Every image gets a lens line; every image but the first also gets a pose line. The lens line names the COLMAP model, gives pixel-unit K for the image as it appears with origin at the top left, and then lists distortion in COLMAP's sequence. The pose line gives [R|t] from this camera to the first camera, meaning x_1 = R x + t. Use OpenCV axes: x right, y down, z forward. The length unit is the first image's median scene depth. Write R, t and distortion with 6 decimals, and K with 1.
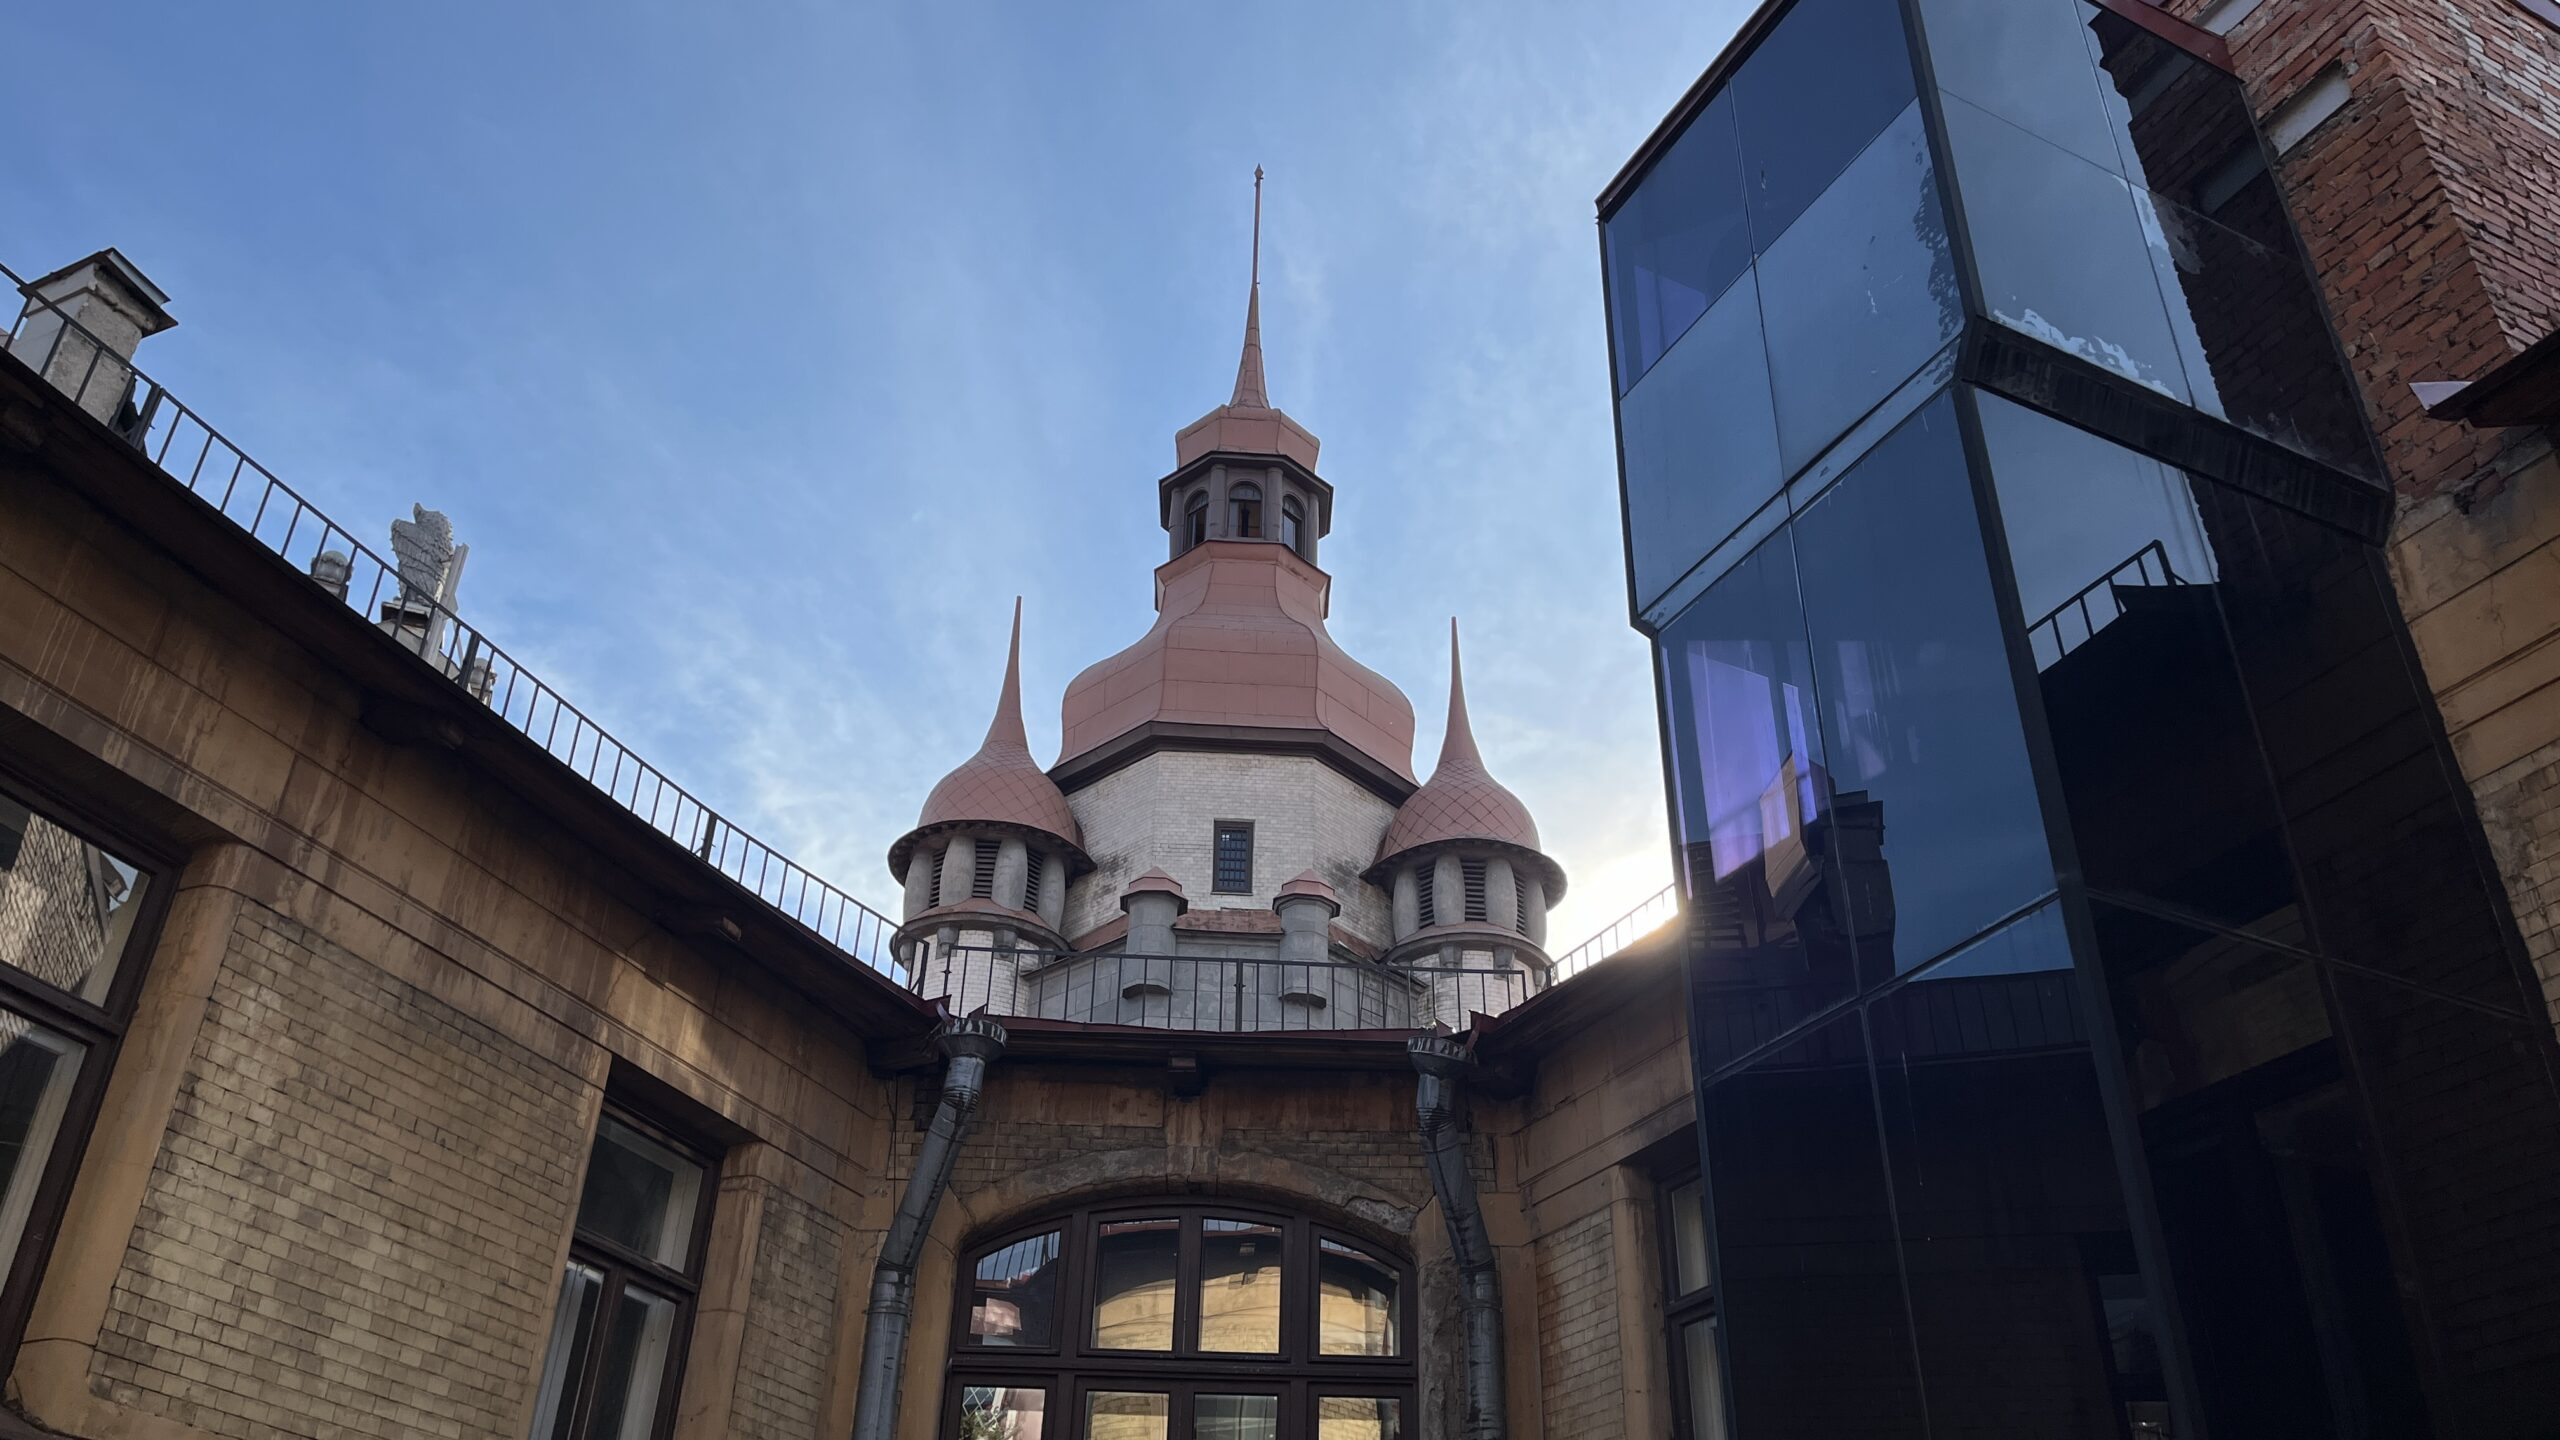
lens RADIAL K [[1933.8, 0, 1286.6], [0, 1933.8, 772.3], [0, 0, 1]] dist [0.065088, -0.046199]
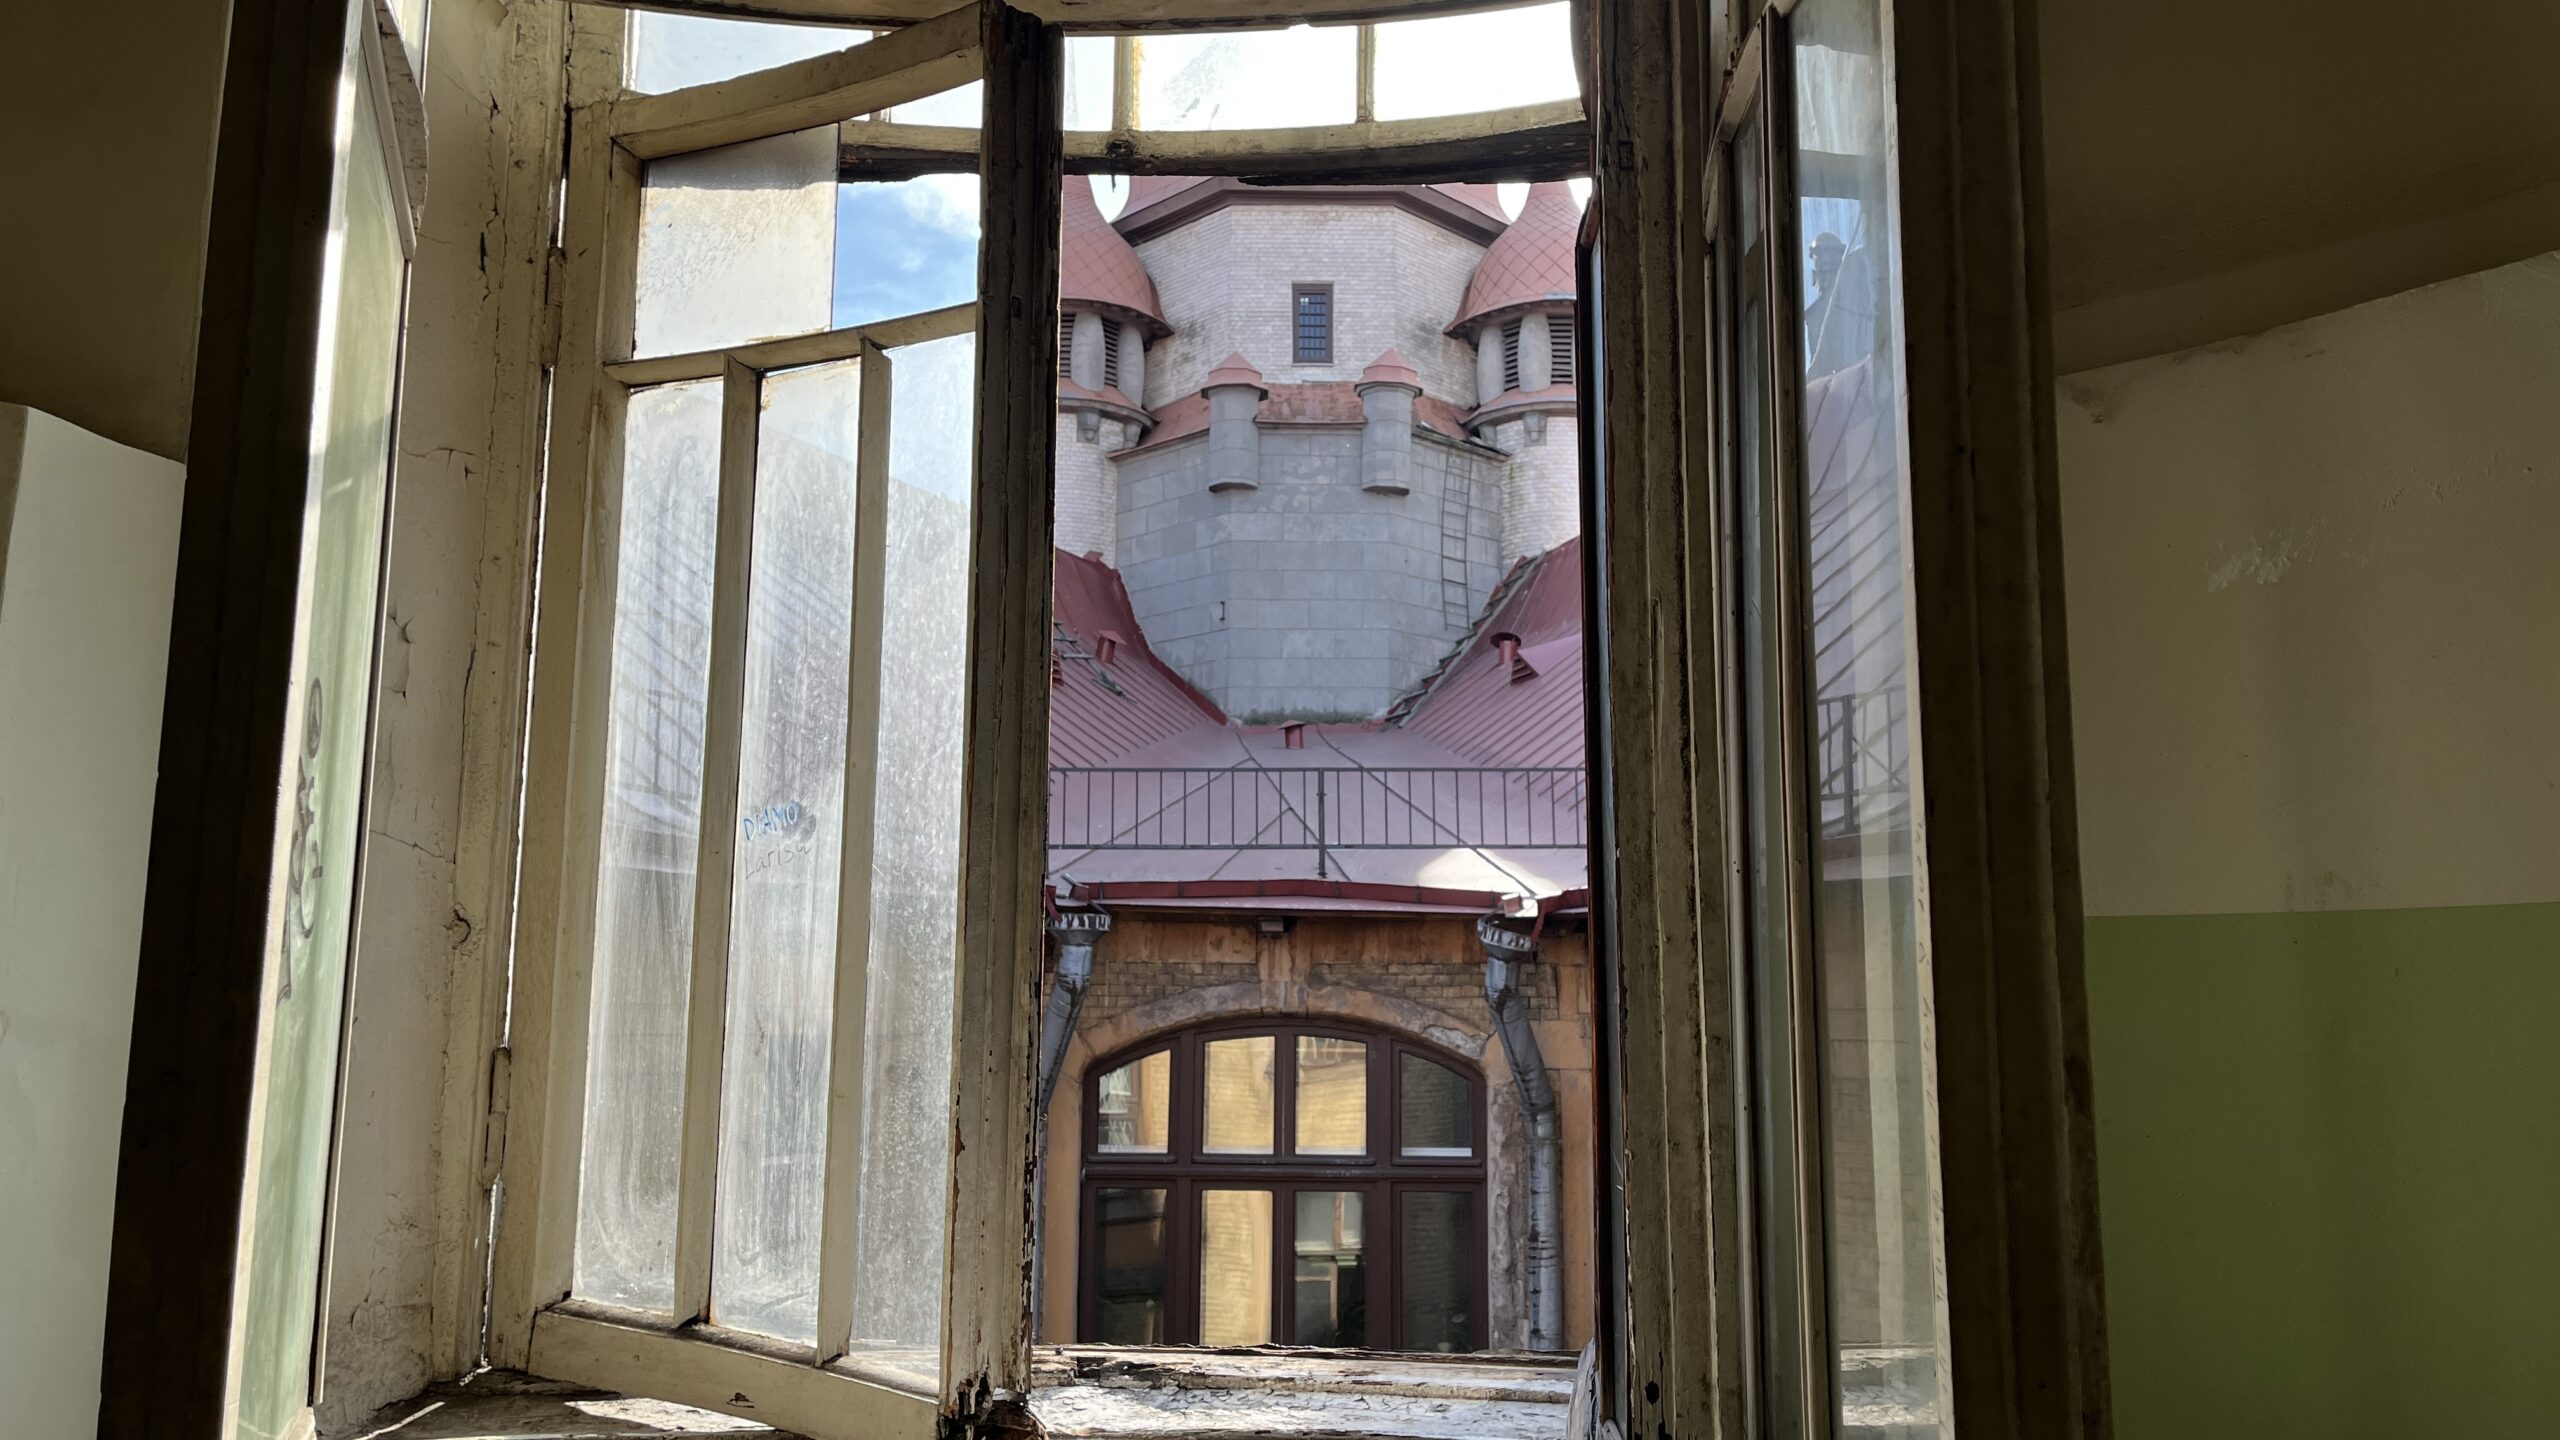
lens RADIAL K [[1933.8, 0, 1300.8], [0, 1933.8, 737.1], [0, 0, 1]] dist [0.065088, -0.046199]
pose [[0.998751, -0.021253, -0.045219, 0.014667], [0.037887, 0.912151, 0.408100, -0.400946], [0.032573, -0.409304, 0.911817, 0.050703]]
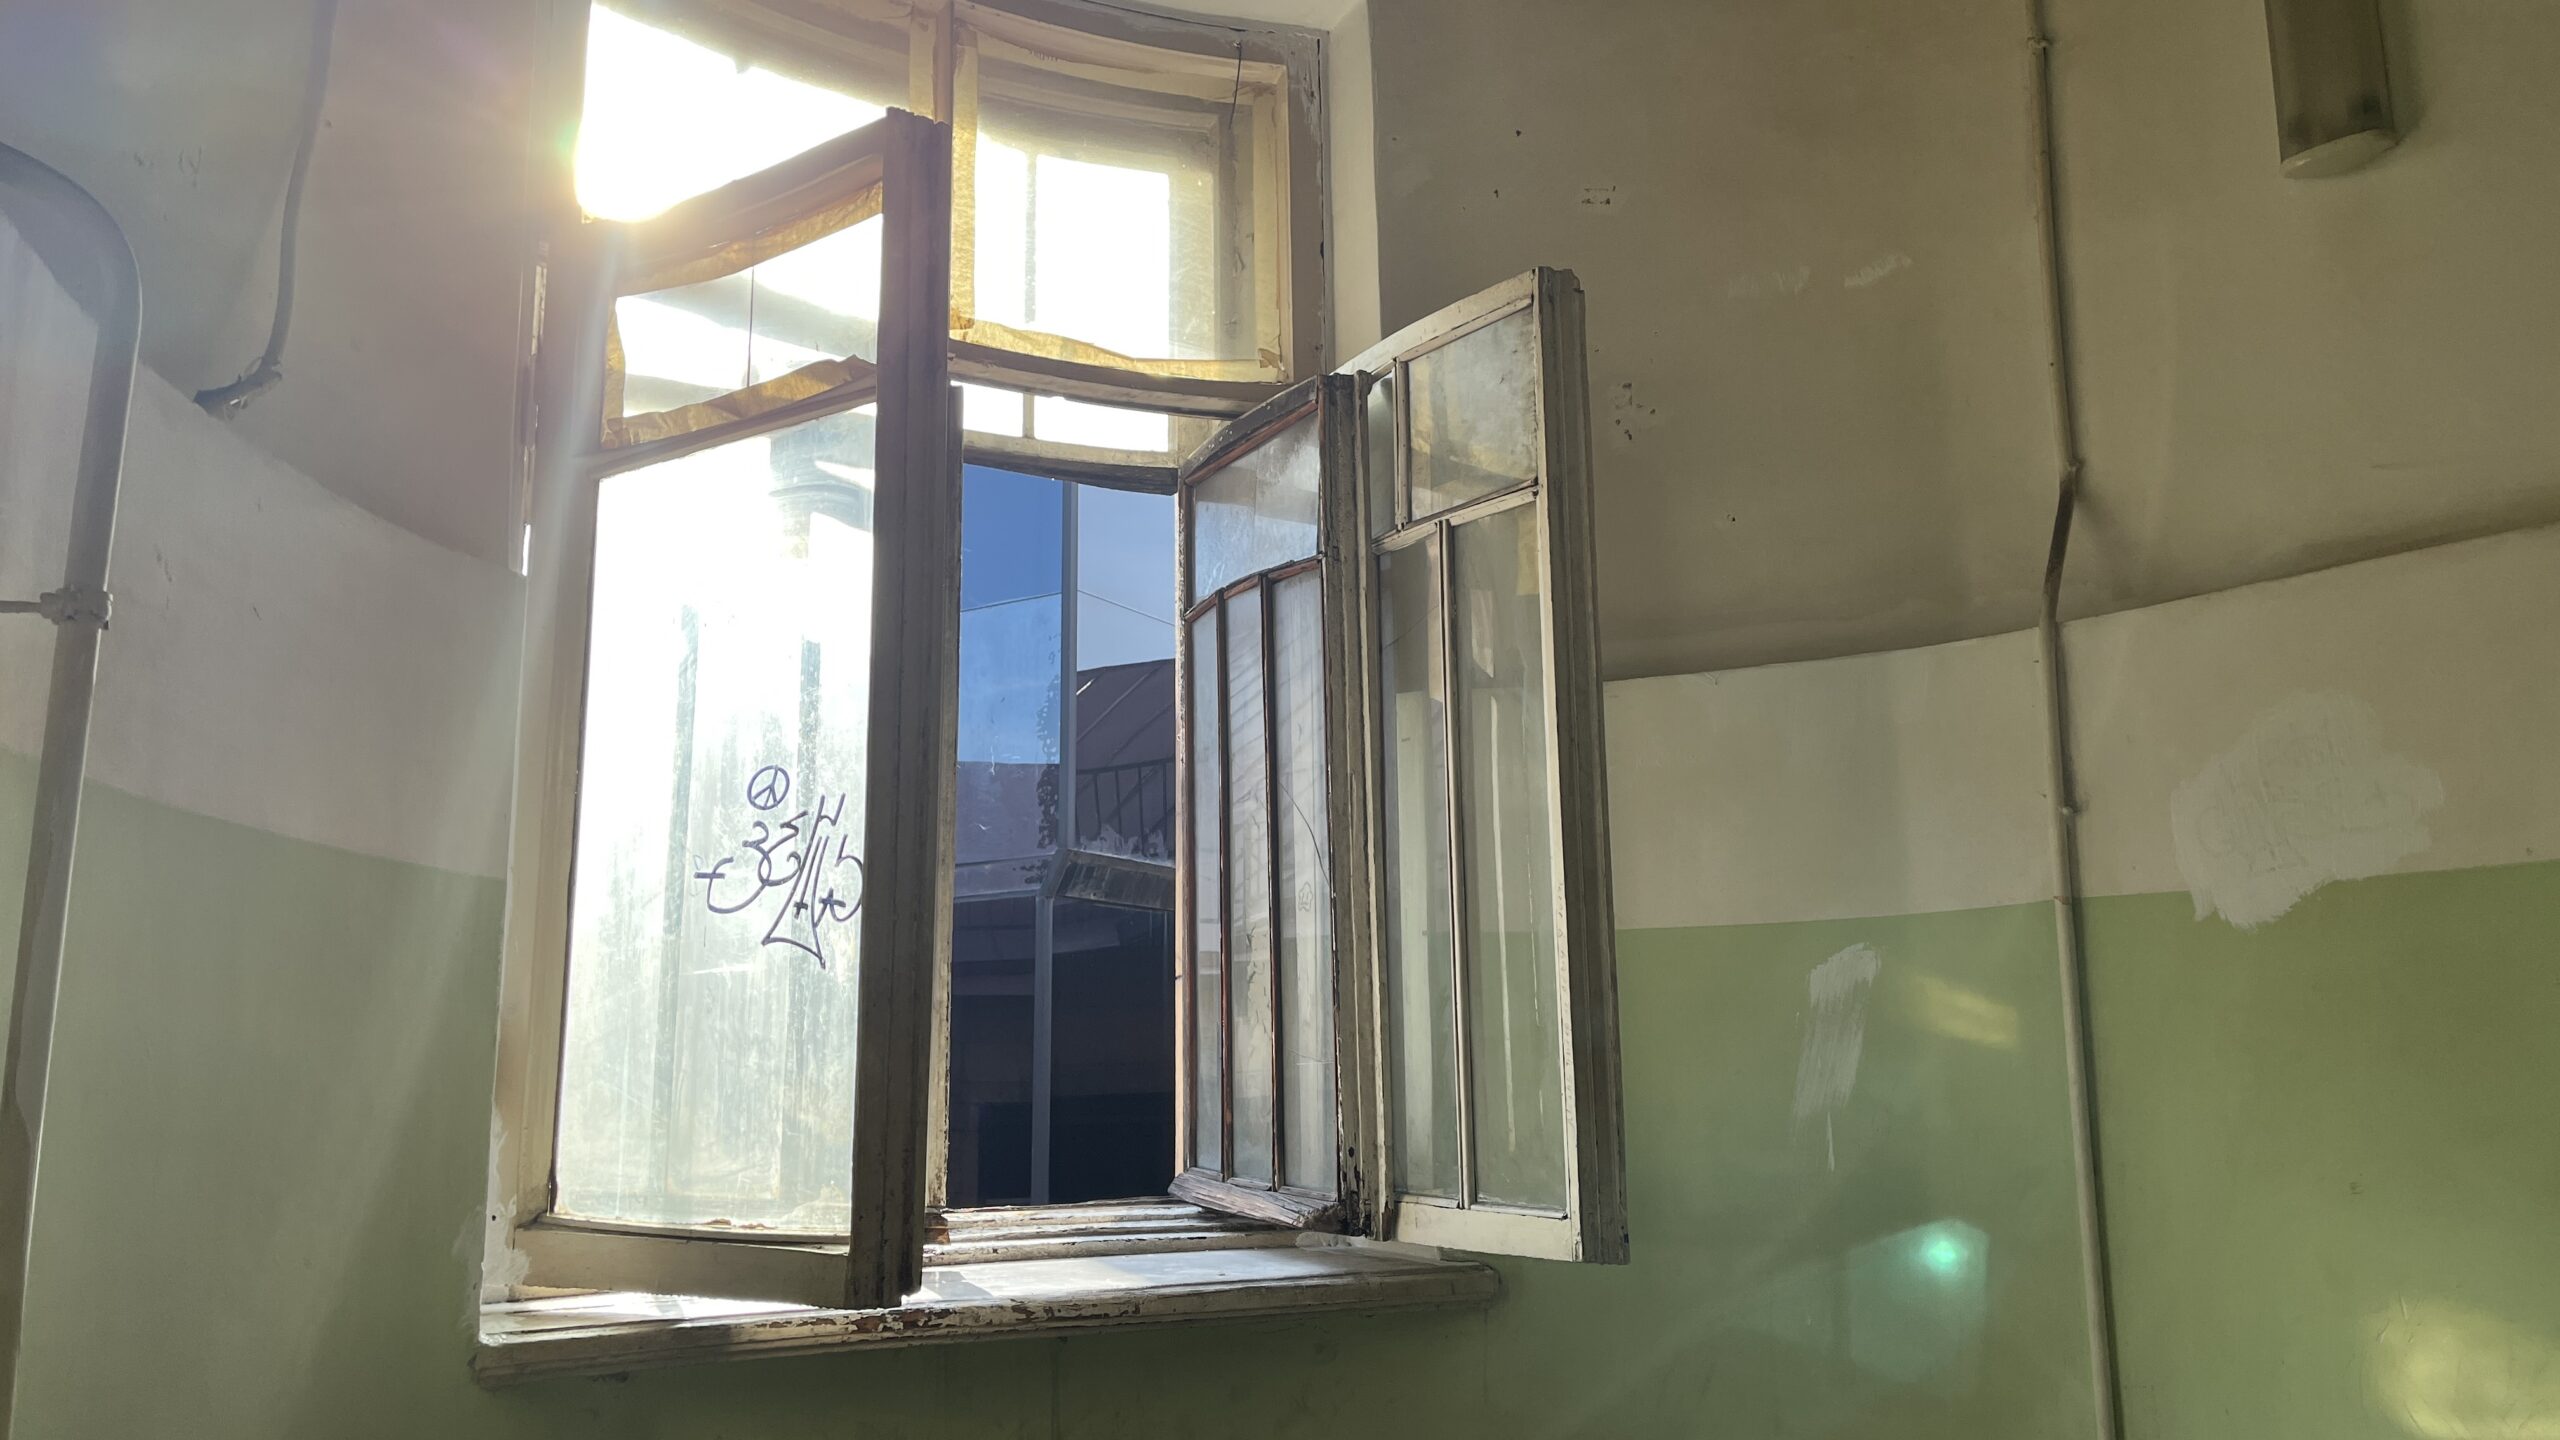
lens RADIAL K [[1933.8, 0, 1272.6], [0, 1933.8, 719.7], [0, 0, 1]] dist [0.065088, -0.046199]
pose [[0.855050, 0.066891, 0.514213, -0.118219], [-0.250536, 0.921512, 0.296726, -0.439886], [-0.454006, -0.382545, 0.804698, -0.036013]]
